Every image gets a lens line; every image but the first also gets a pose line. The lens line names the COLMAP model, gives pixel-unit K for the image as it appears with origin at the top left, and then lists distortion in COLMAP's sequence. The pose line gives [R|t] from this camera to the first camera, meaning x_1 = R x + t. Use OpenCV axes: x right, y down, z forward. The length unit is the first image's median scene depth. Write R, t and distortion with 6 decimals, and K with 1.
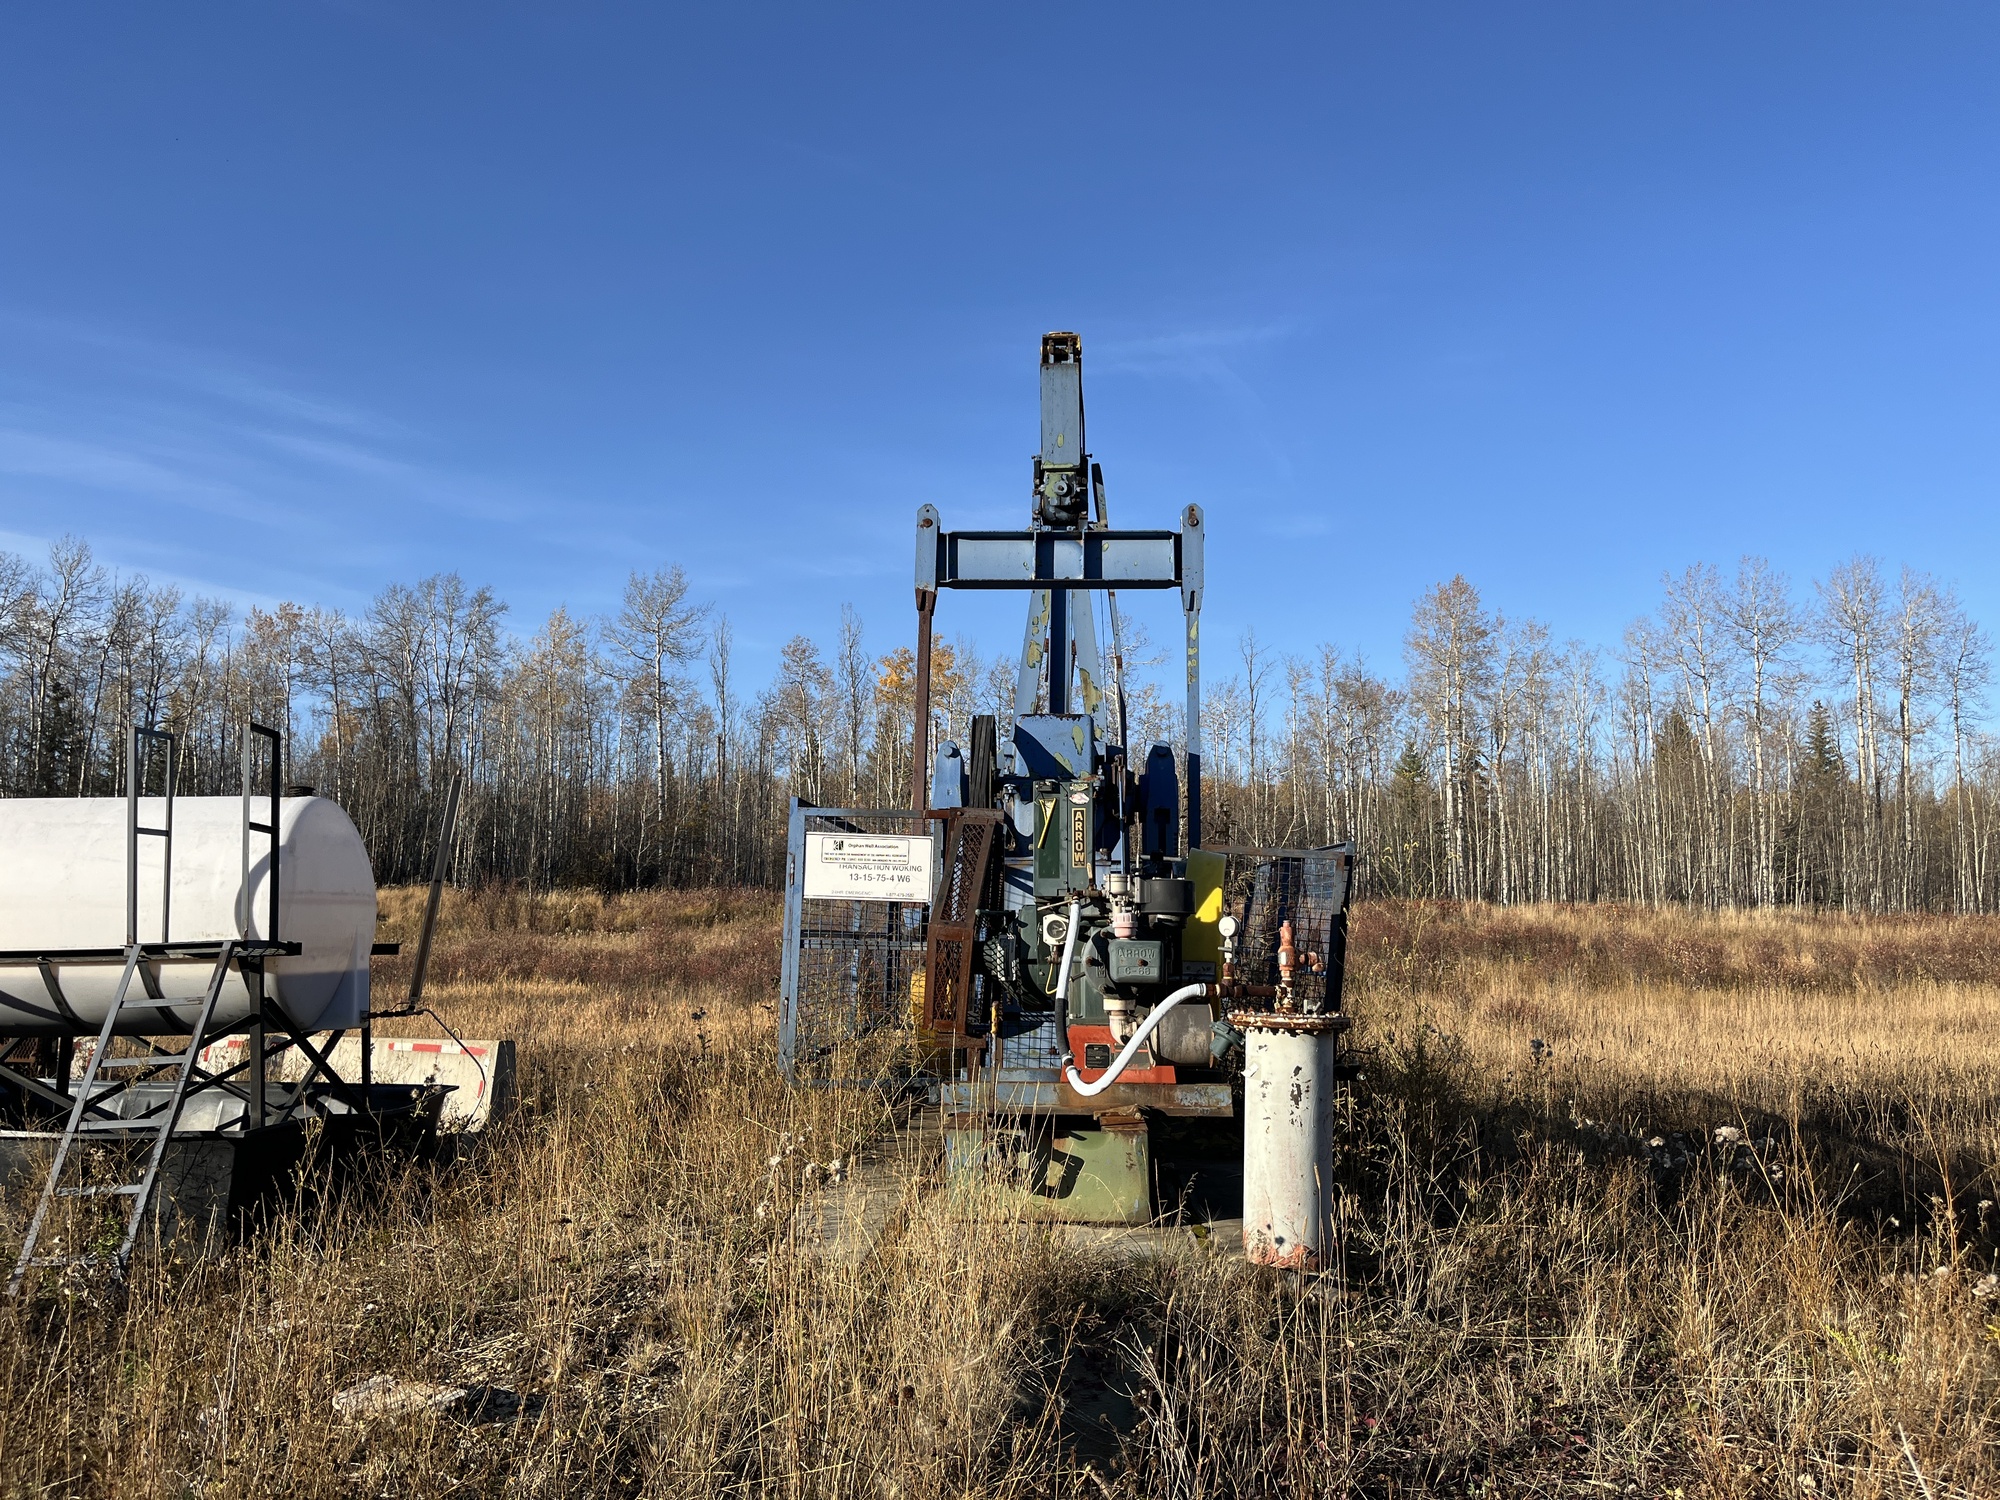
lens RADIAL K [[1499.4, 0, 1010.3], [0, 1499.4, 748.4], [0, 0, 1]] dist [0.065631, -0.101266]
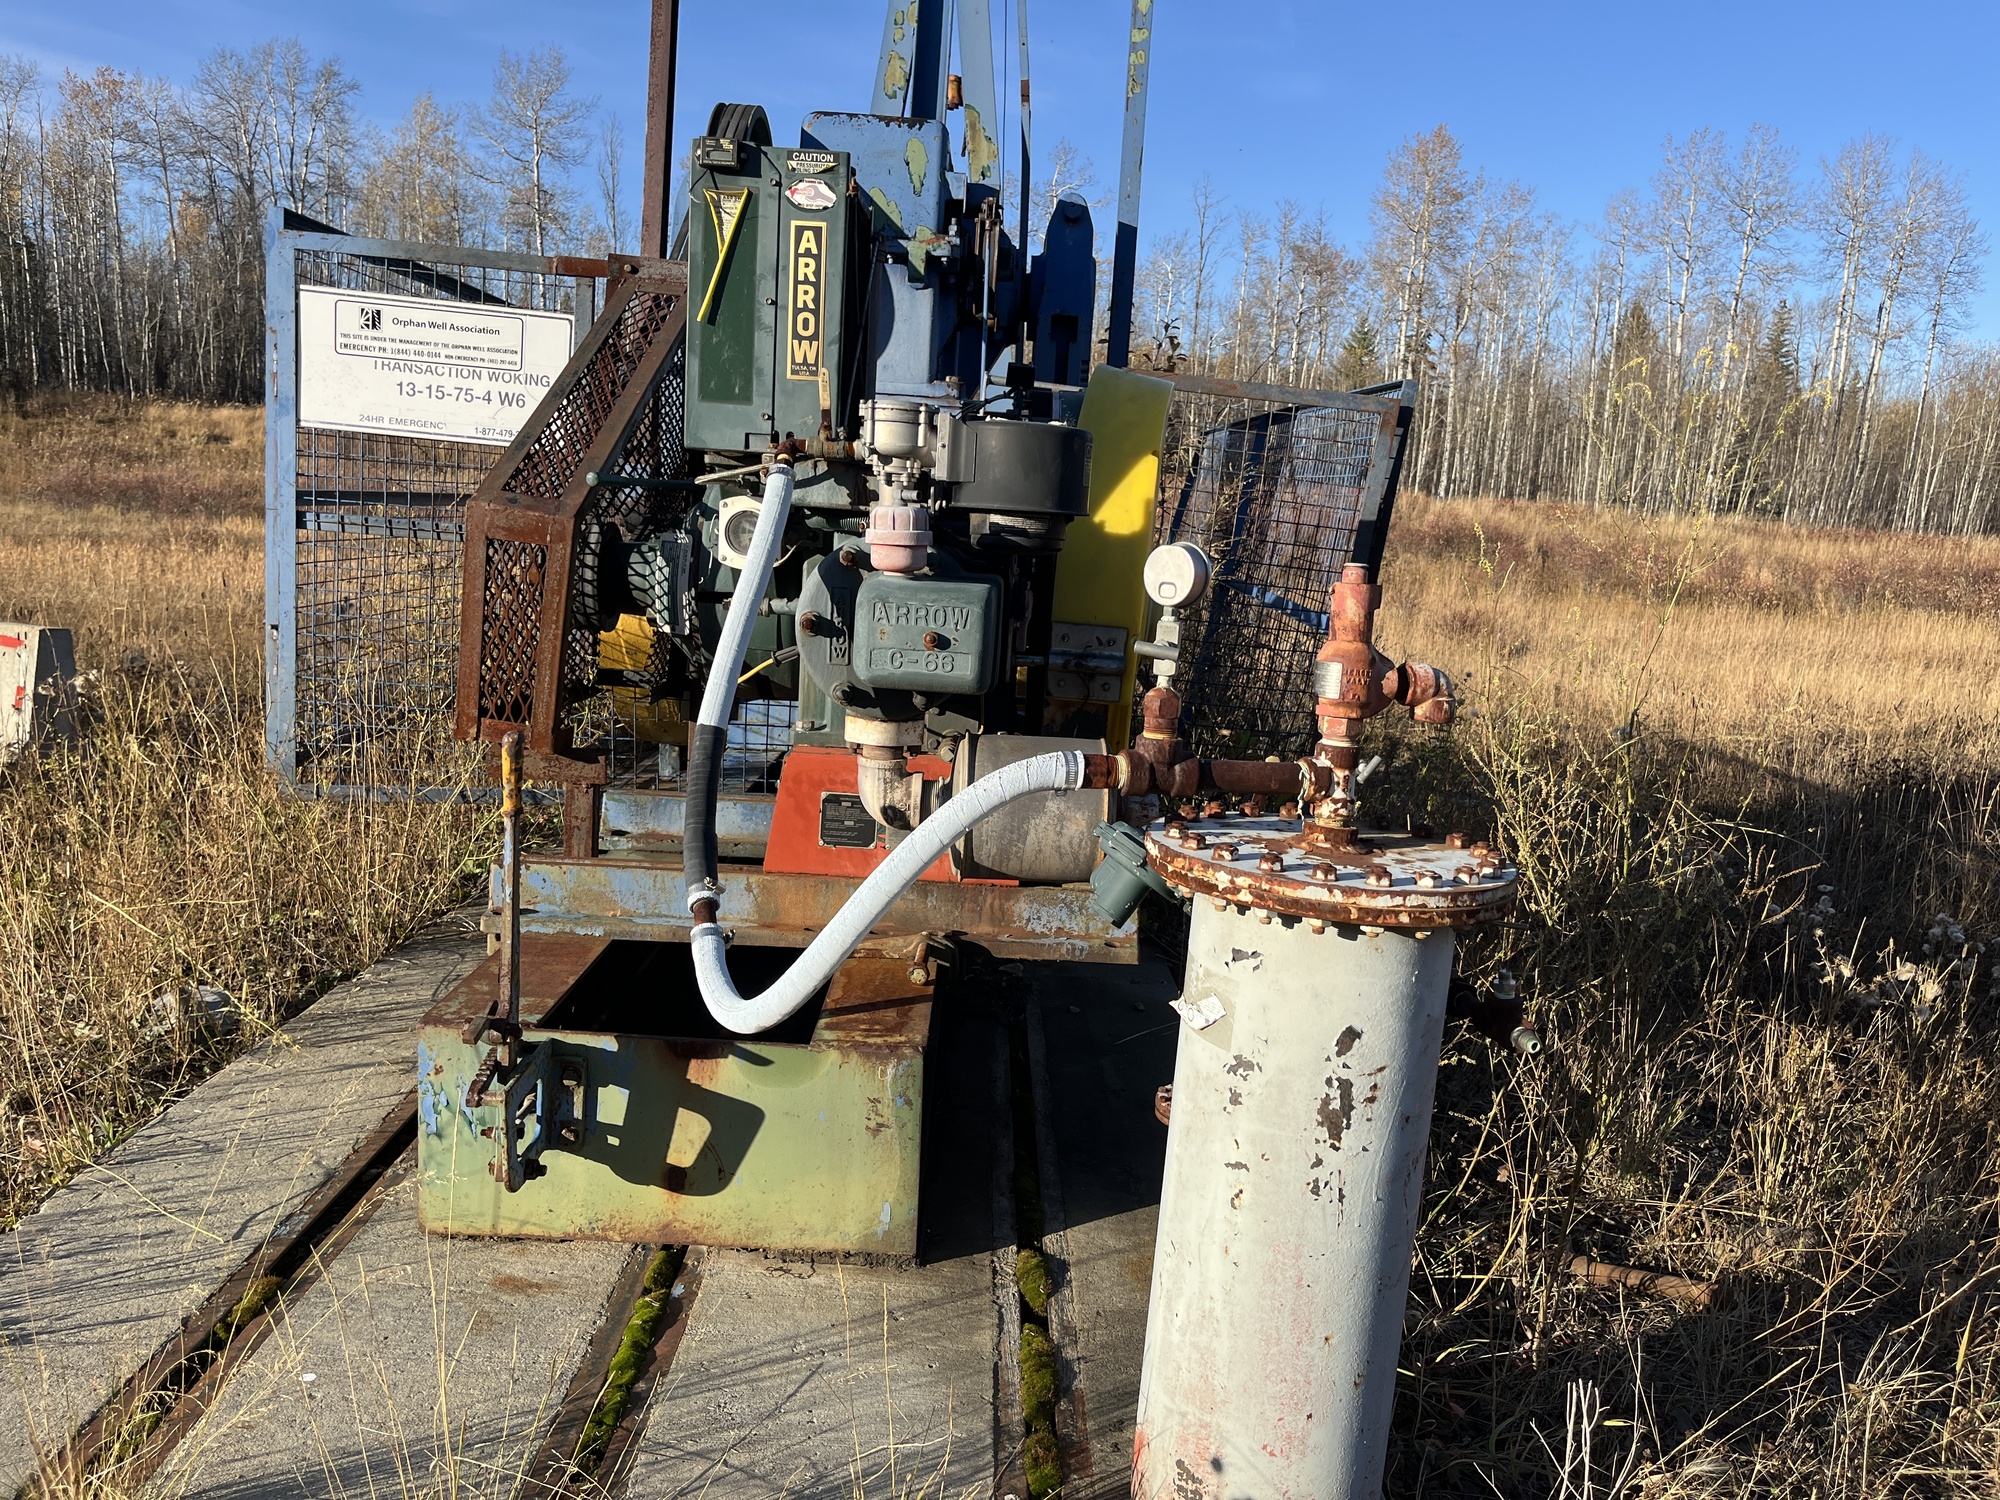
lens RADIAL K [[1499.4, 0, 1010.3], [0, 1499.4, 748.4], [0, 0, 1]] dist [0.065631, -0.101266]
pose [[0.997159, 0.047338, 0.058589, 0.014516], [-0.061922, 0.958055, 0.279813, 0.010404], [-0.042886, -0.282646, 0.958265, 0.106171]]
